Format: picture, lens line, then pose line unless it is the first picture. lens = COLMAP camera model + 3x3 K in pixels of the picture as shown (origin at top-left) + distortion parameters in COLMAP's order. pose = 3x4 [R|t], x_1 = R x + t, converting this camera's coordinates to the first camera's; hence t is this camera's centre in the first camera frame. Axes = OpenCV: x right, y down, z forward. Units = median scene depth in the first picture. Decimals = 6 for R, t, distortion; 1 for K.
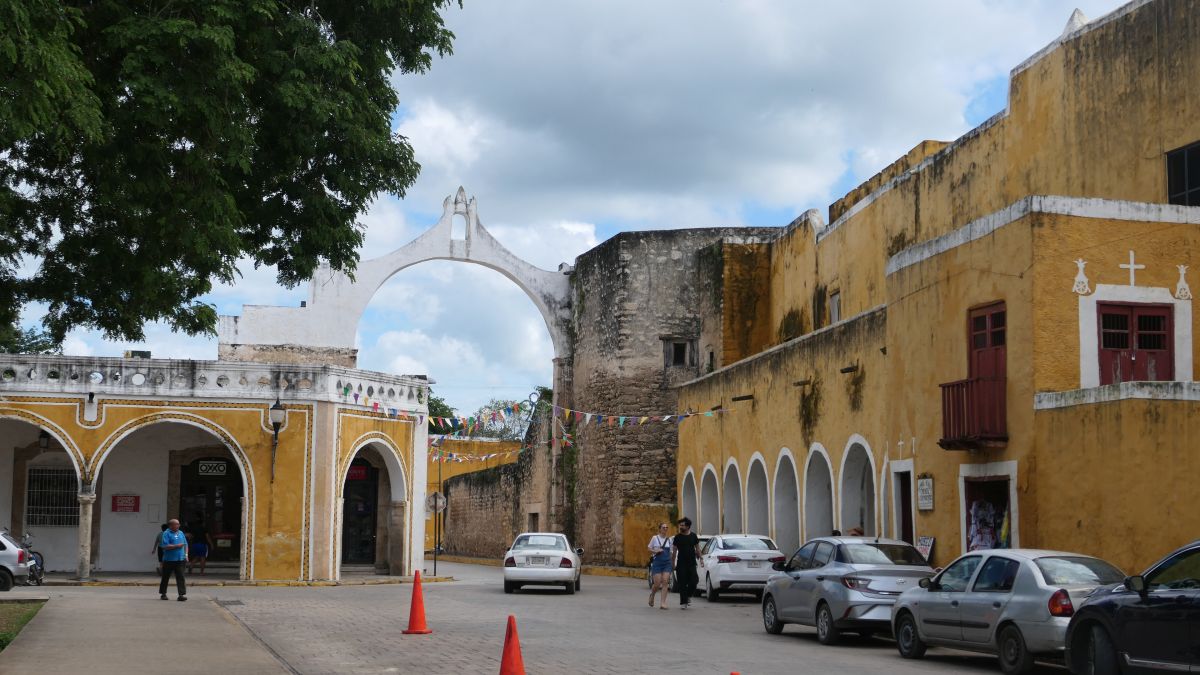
lens RADIAL K [[1805.1, 0, 597.2], [0, 1805.1, 341.4], [0, 0, 1]] dist [-0.002241, 0.000000]
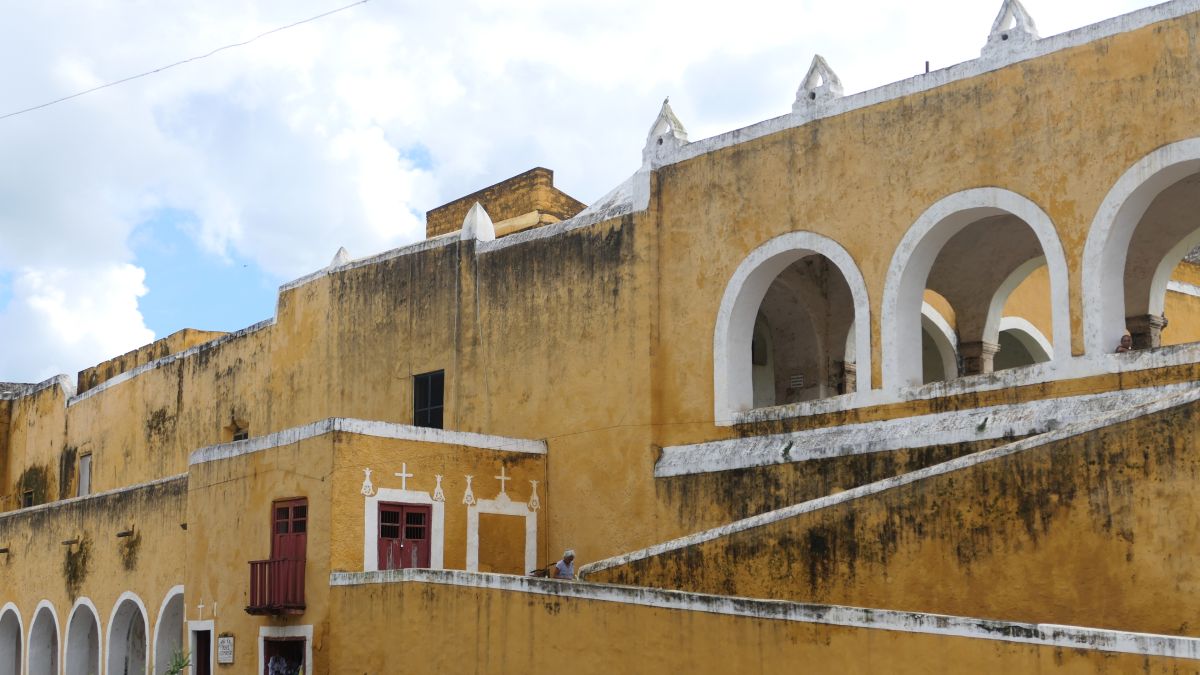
lens RADIAL K [[1805.1, 0, 601.6], [0, 1805.1, 337.0], [0, 0, 1]] dist [-0.002241, 0.000000]
pose [[0.890287, 0.071901, 0.449688, -0.135856], [-0.038543, 0.995811, -0.082914, -0.030253], [-0.453766, 0.056485, 0.889329, -0.185102]]
